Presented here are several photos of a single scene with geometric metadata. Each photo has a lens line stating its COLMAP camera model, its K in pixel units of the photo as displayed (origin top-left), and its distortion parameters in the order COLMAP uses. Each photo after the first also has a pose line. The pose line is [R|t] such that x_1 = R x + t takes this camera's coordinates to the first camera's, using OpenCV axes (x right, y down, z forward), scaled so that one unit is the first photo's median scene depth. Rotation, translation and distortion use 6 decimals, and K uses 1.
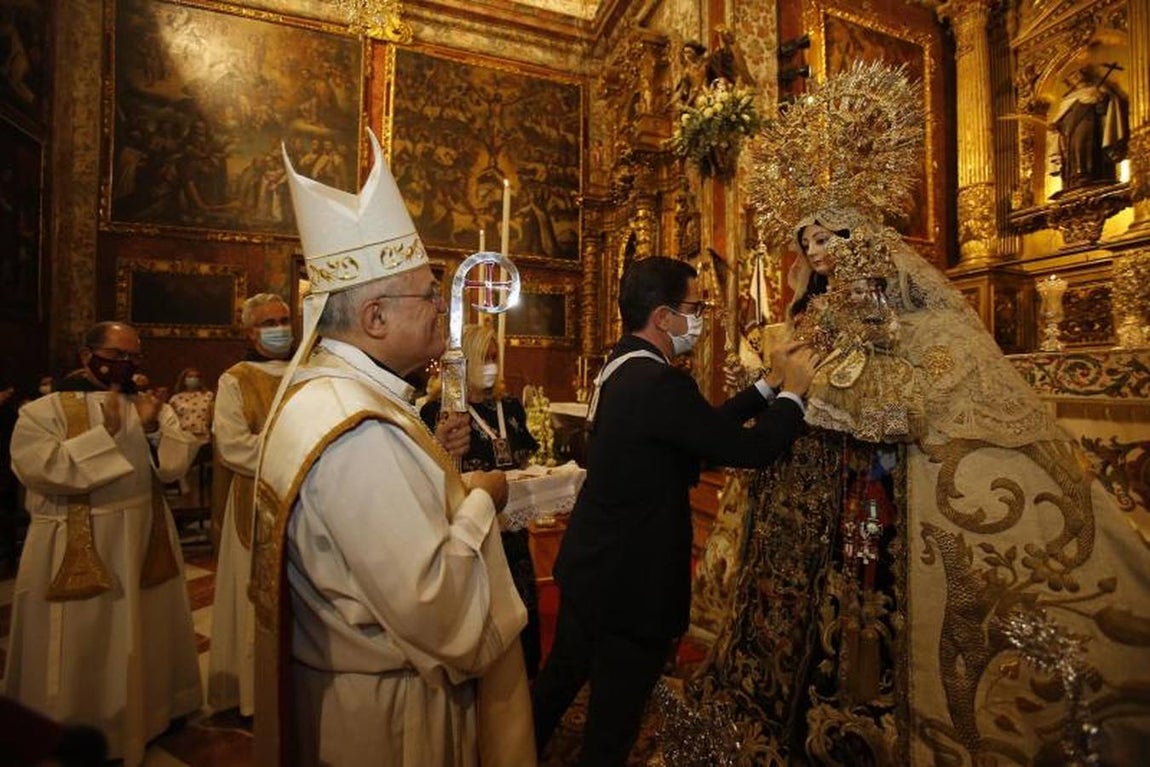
lens RADIAL K [[519.3, 0, 575.0], [0, 519.3, 383.5], [0, 0, 1]] dist [-0.062285, 0.022645]
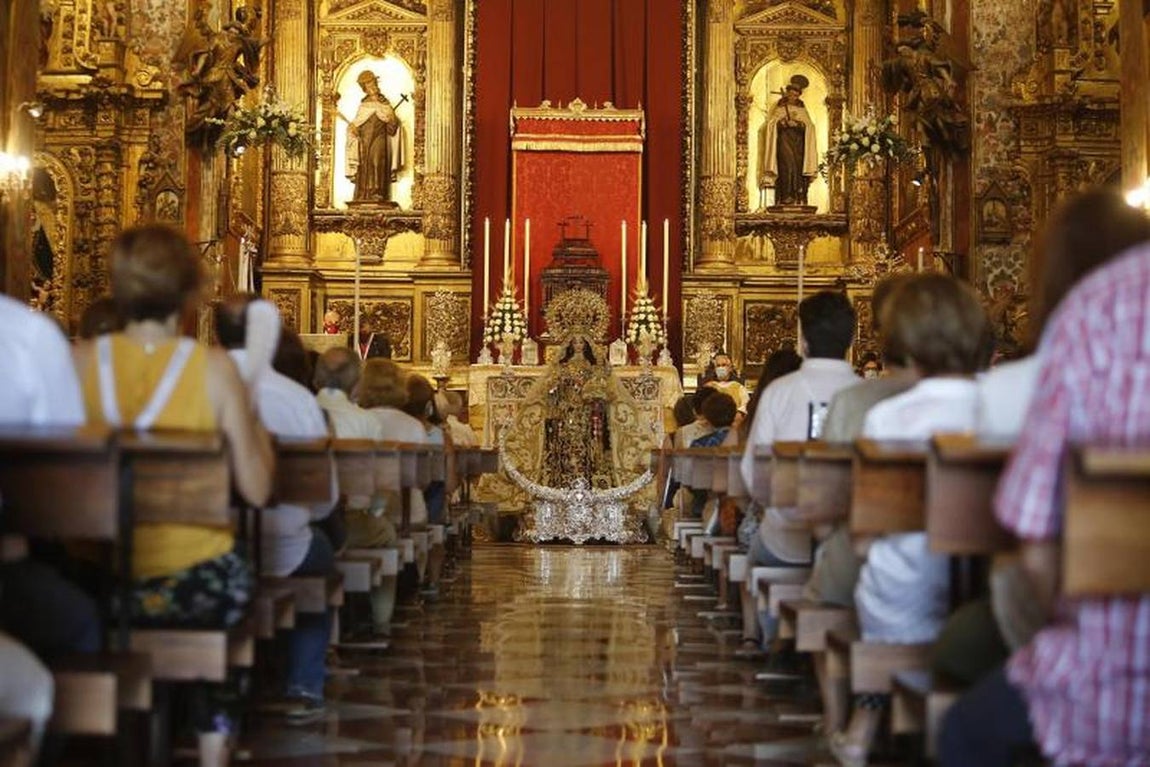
lens RADIAL K [[2330.5, 0, 574.8], [0, 2330.5, 382.1], [0, 0, 1]] dist [-0.360418, 0.052640]
pose [[0.334936, 0.038182, 0.941467, -4.044159], [-0.021356, 0.999230, -0.032927, 0.138153], [-0.941999, -0.009078, 0.335493, -1.181219]]
